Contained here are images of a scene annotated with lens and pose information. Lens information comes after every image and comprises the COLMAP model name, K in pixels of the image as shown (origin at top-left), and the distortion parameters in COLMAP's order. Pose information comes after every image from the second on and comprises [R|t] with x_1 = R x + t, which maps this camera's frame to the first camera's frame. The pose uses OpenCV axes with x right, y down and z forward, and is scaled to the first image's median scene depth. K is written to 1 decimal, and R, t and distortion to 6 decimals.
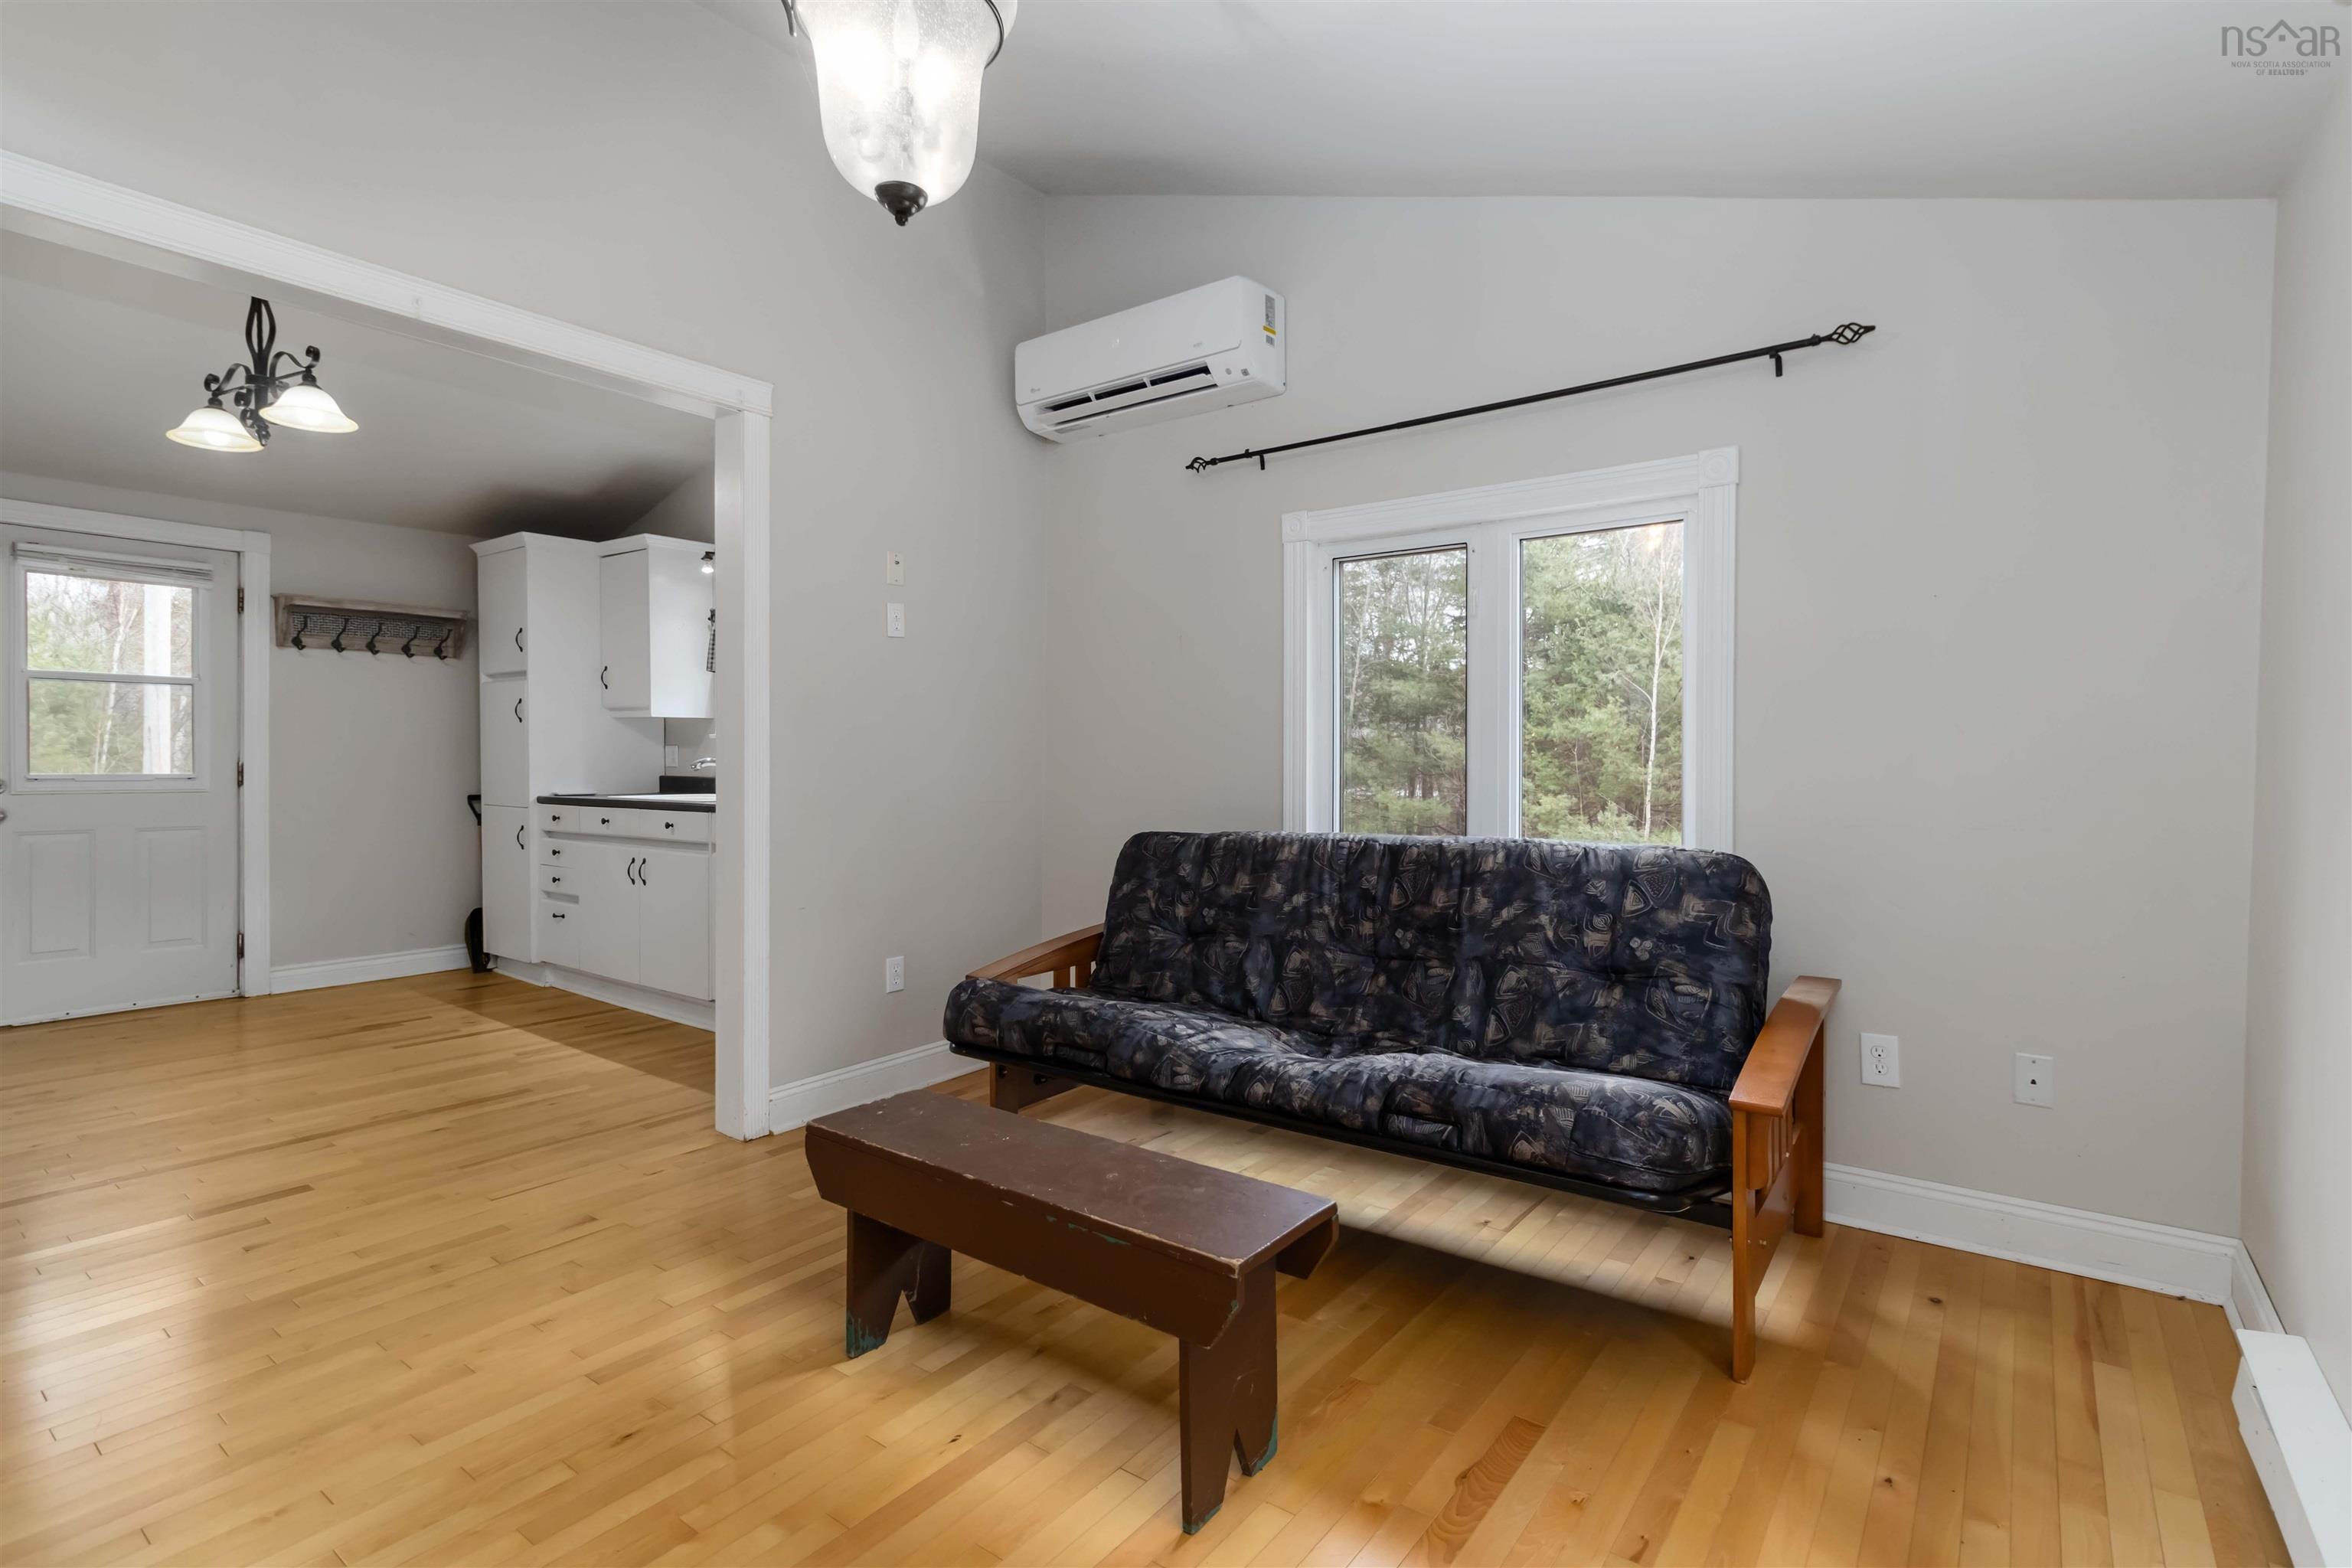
lens RADIAL K [[1101.7, 0, 1219.7], [0, 1101.7, 773.8], [0, 0, 1]] dist [0.000818, 0.000004]
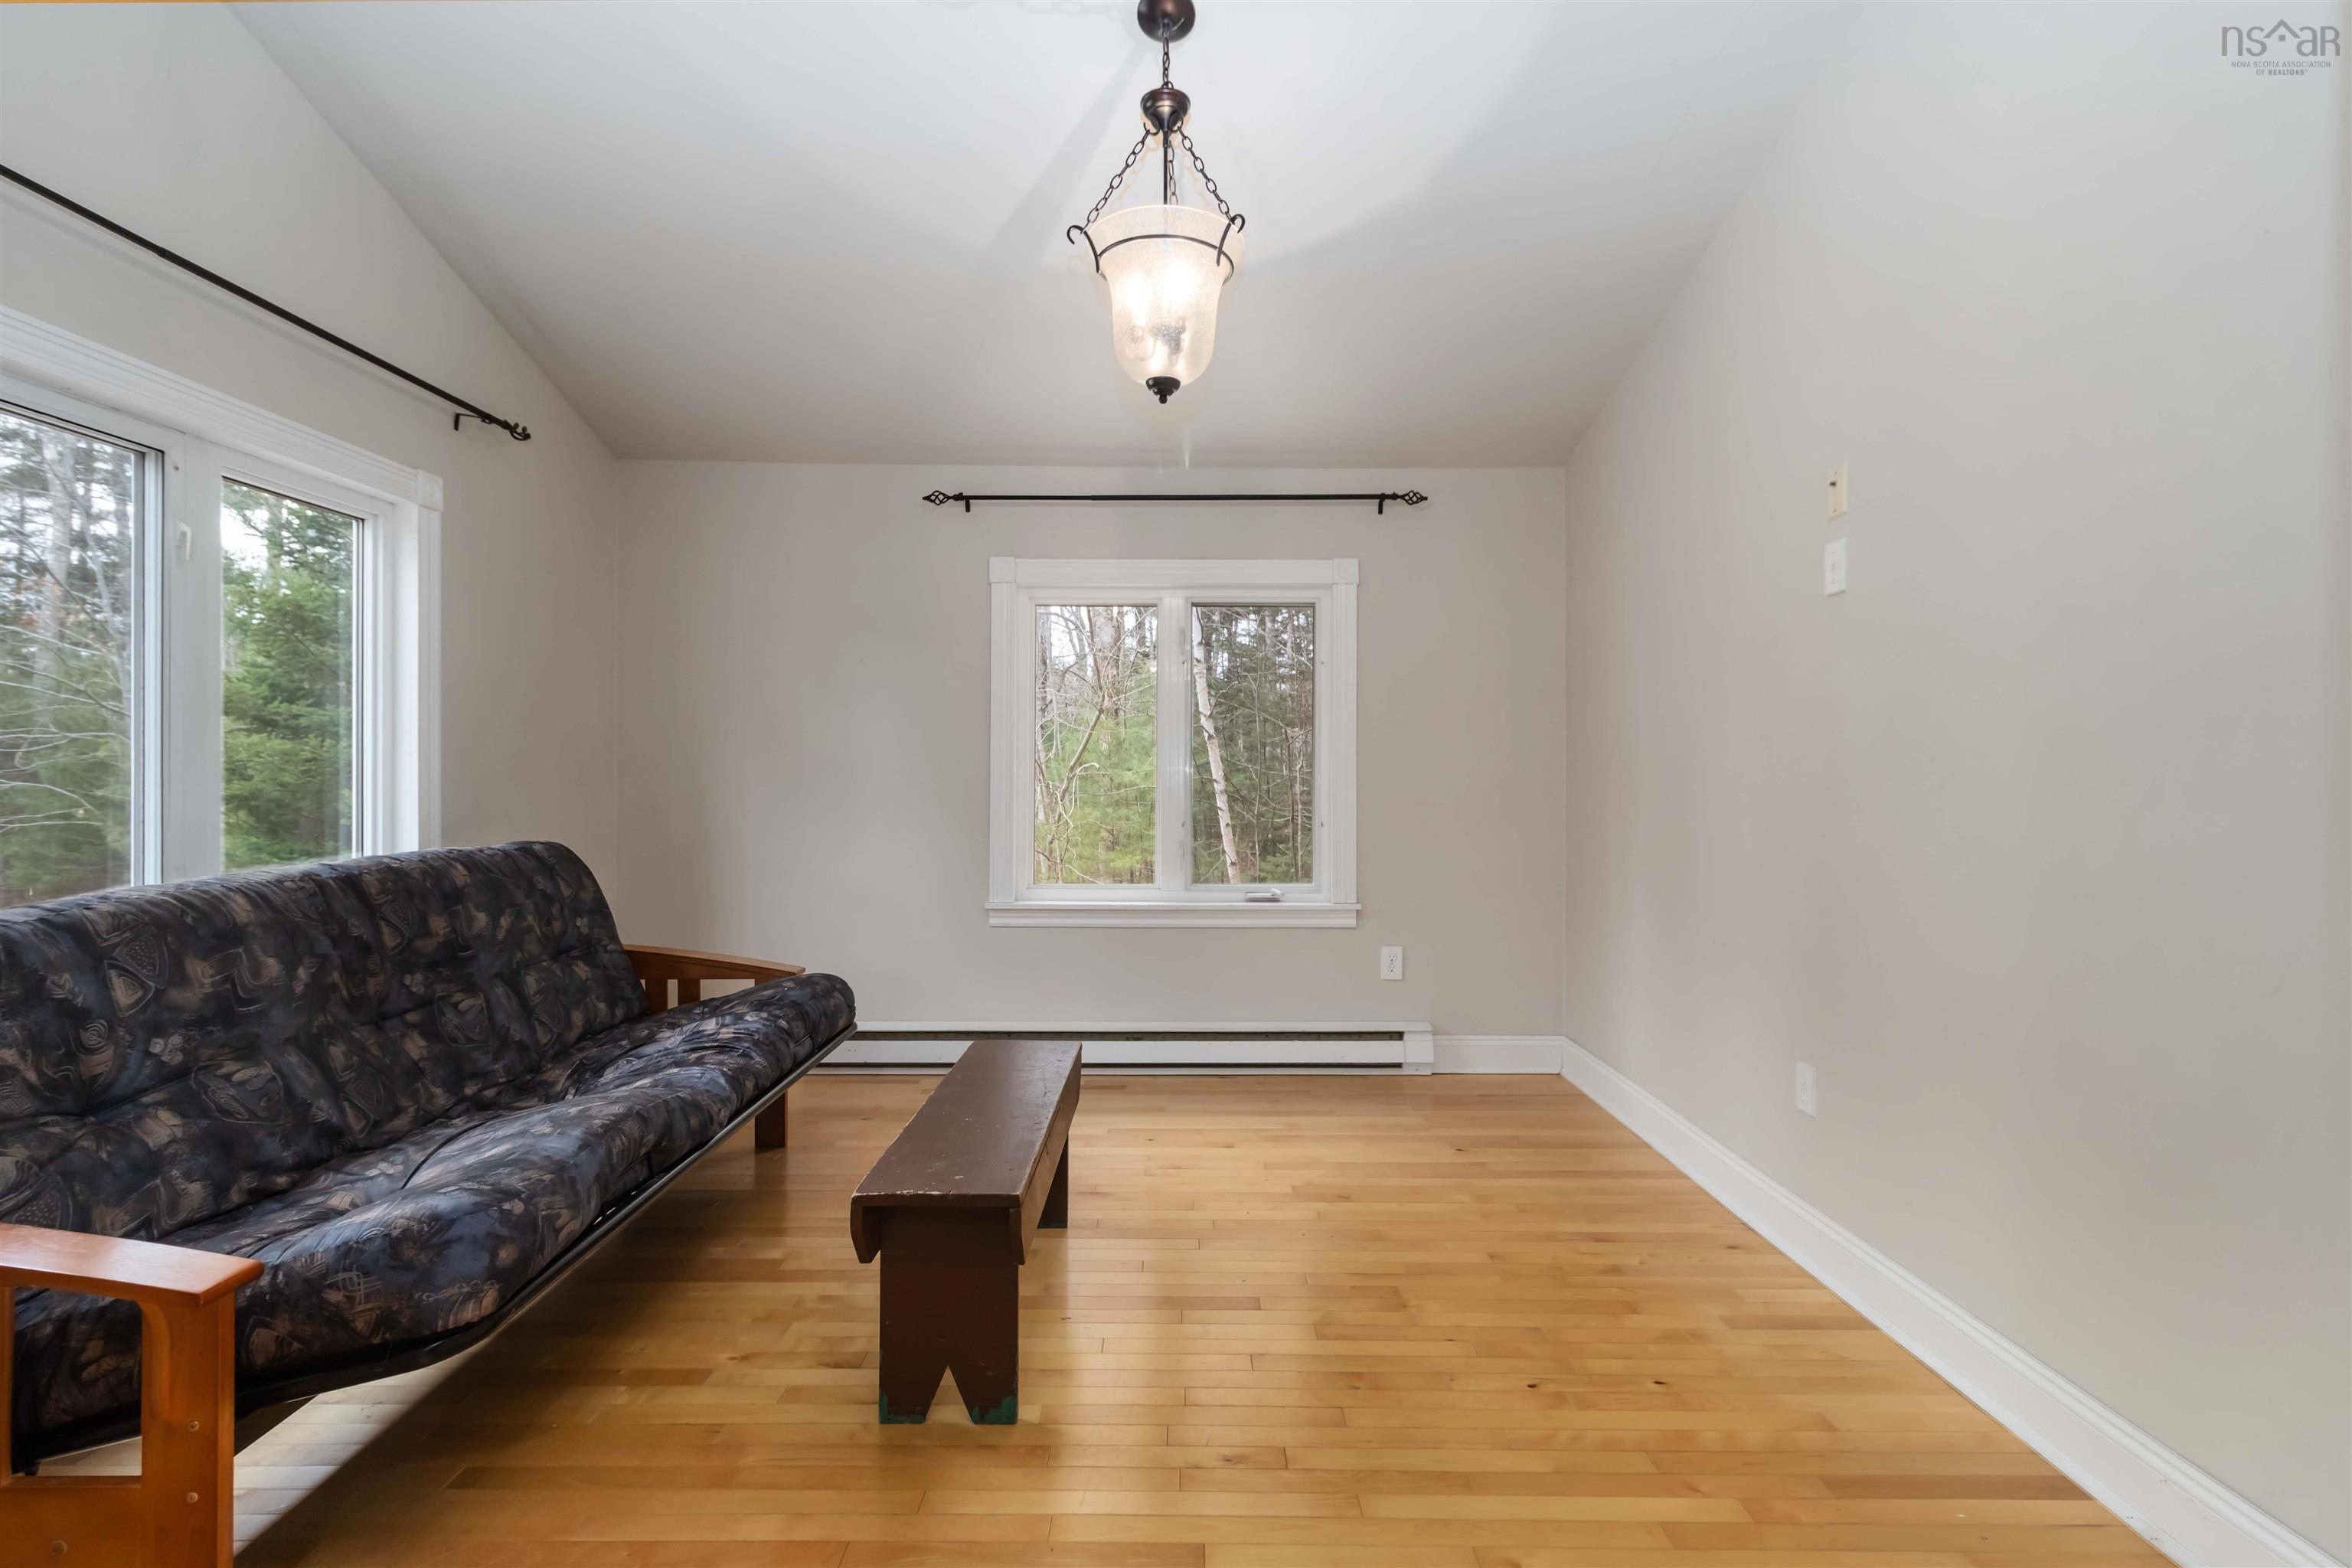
lens RADIAL K [[1091.4, 0, 1187.6], [0, 1091.4, 784.3], [0, 0, 1]] dist [0.002208, -0.000255]
pose [[-0.587456, -0.012990, 0.809152, -0.648912], [0.003822, 0.999815, 0.018826, -0.008308], [-0.809247, 0.014152, -0.587298, 0.798841]]
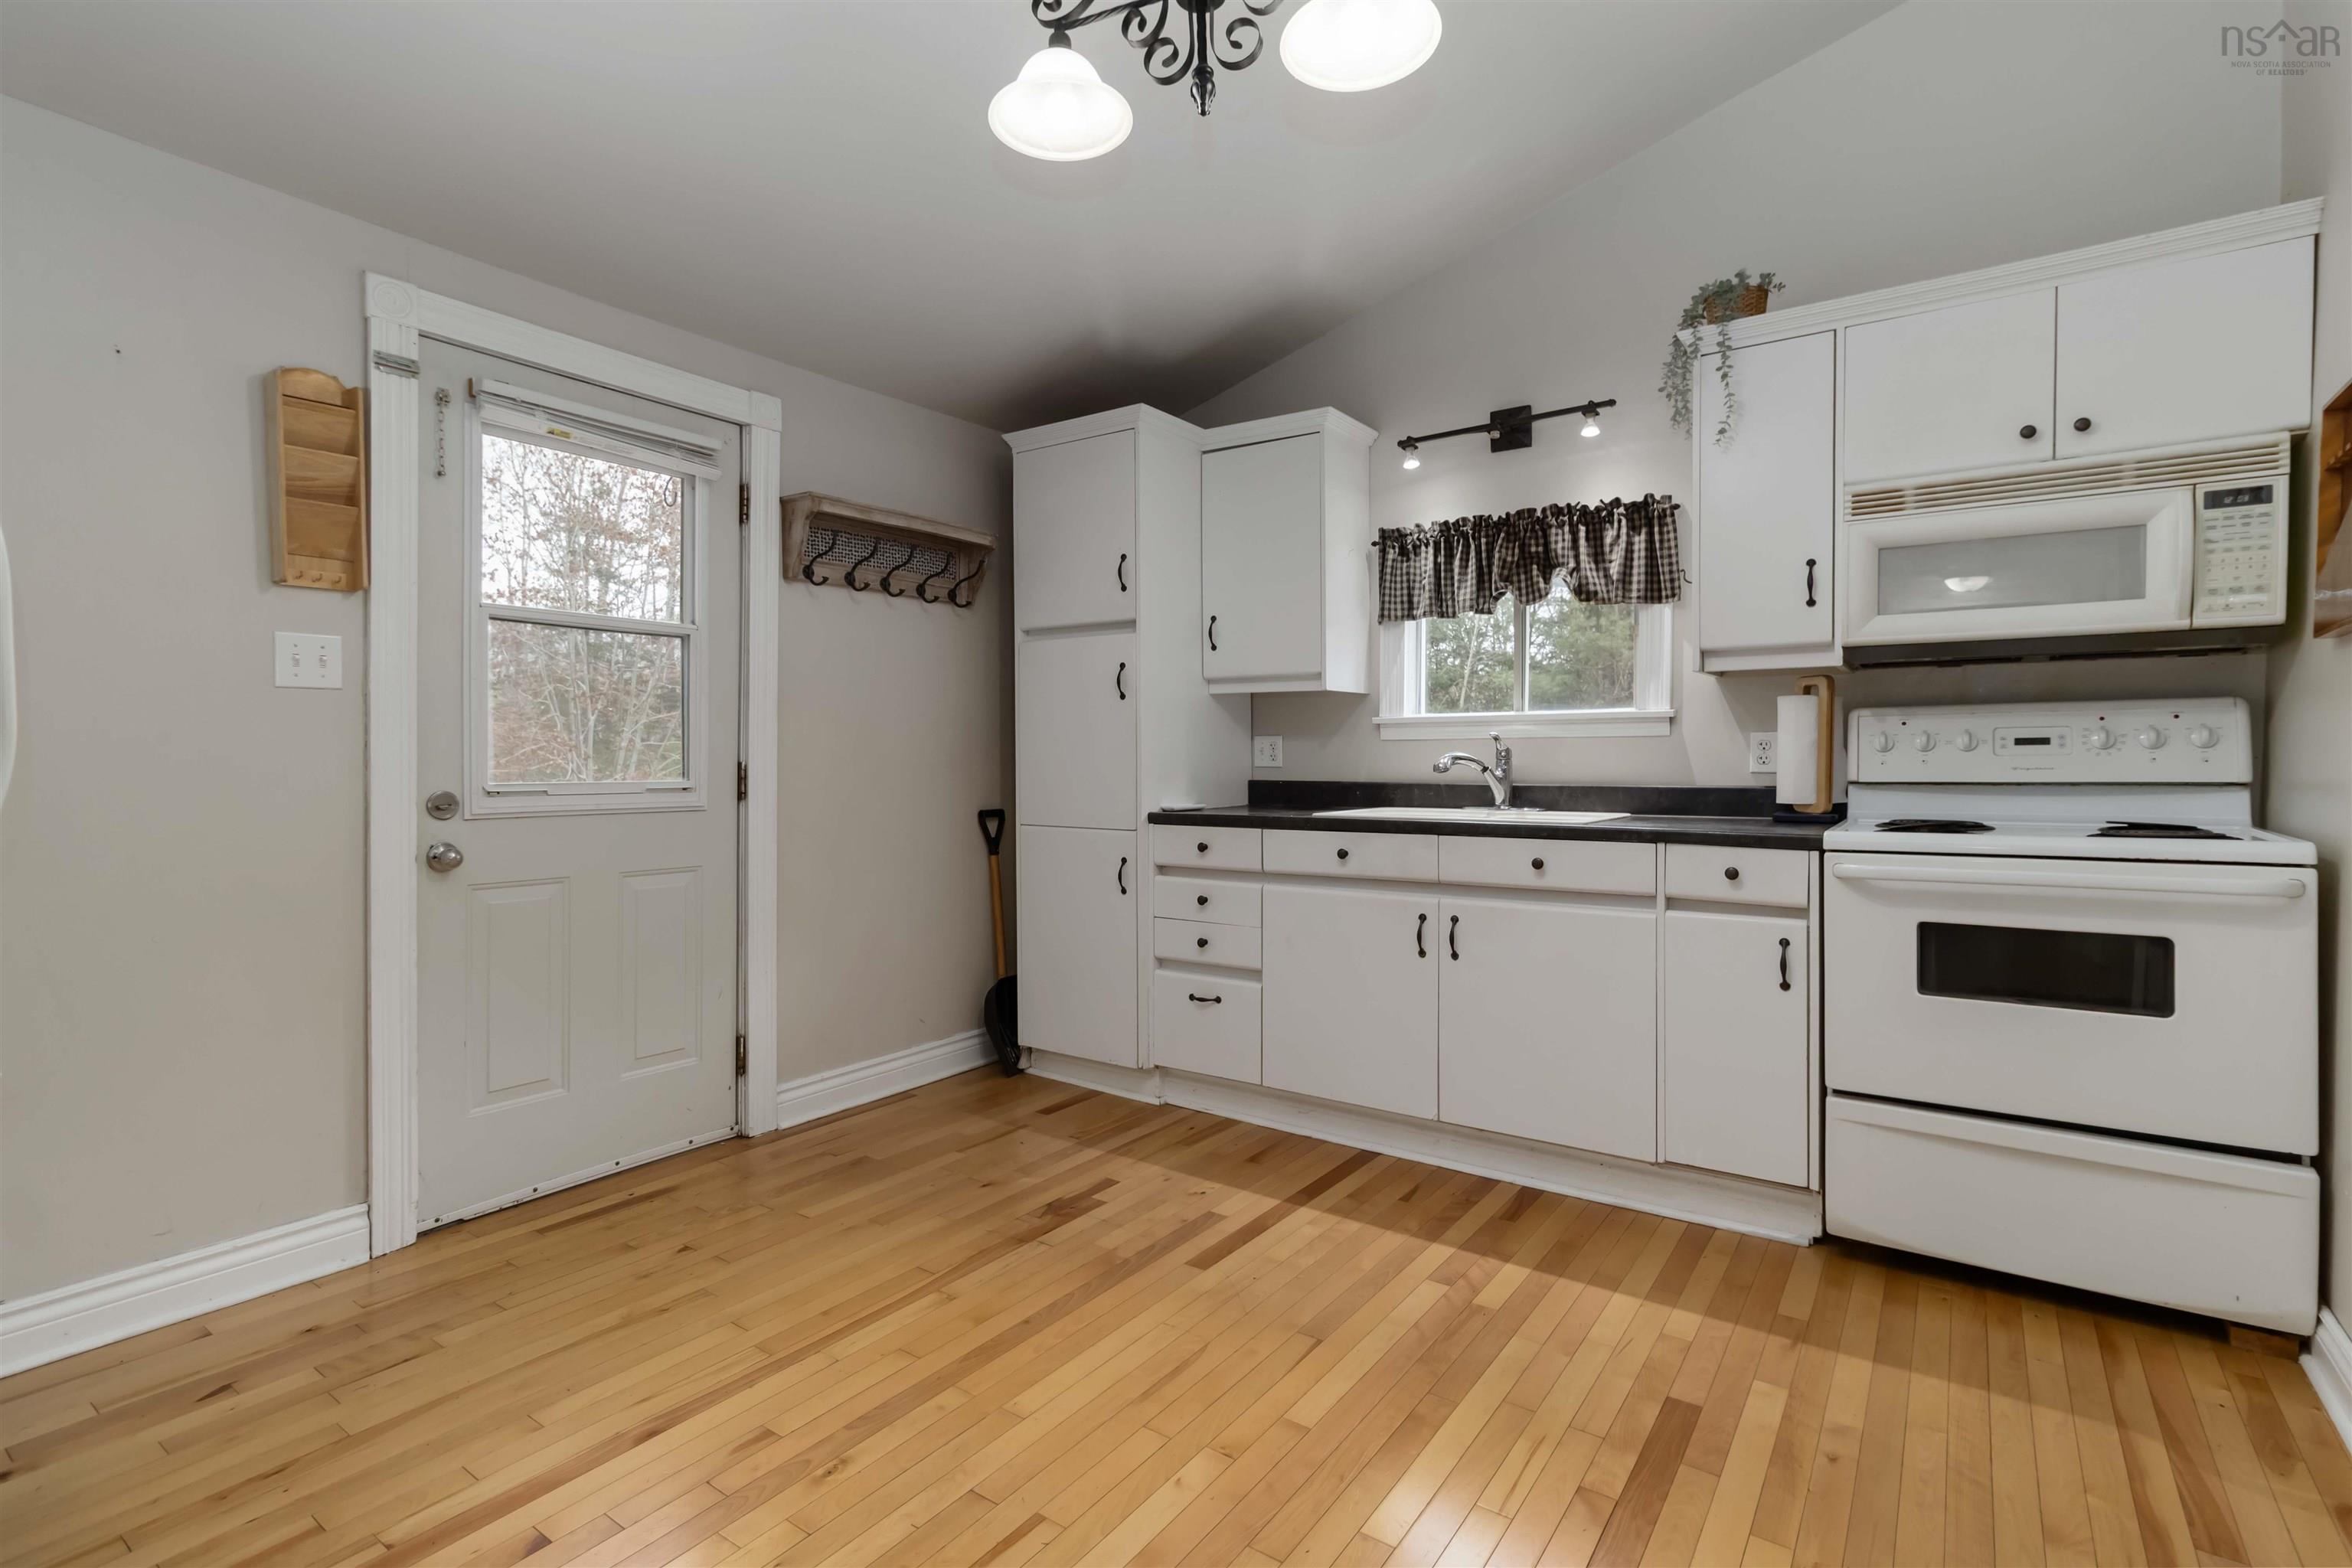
lens RADIAL K [[1097.7, 0, 1200.7], [0, 1097.7, 779.5], [0, 0, 1]] dist [0.003552, 0.000526]
pose [[0.999851, -0.005477, 0.016373, -0.876756], [0.005405, 0.999975, 0.004465, -0.003233], [-0.016397, -0.004376, 0.999856, 0.511986]]
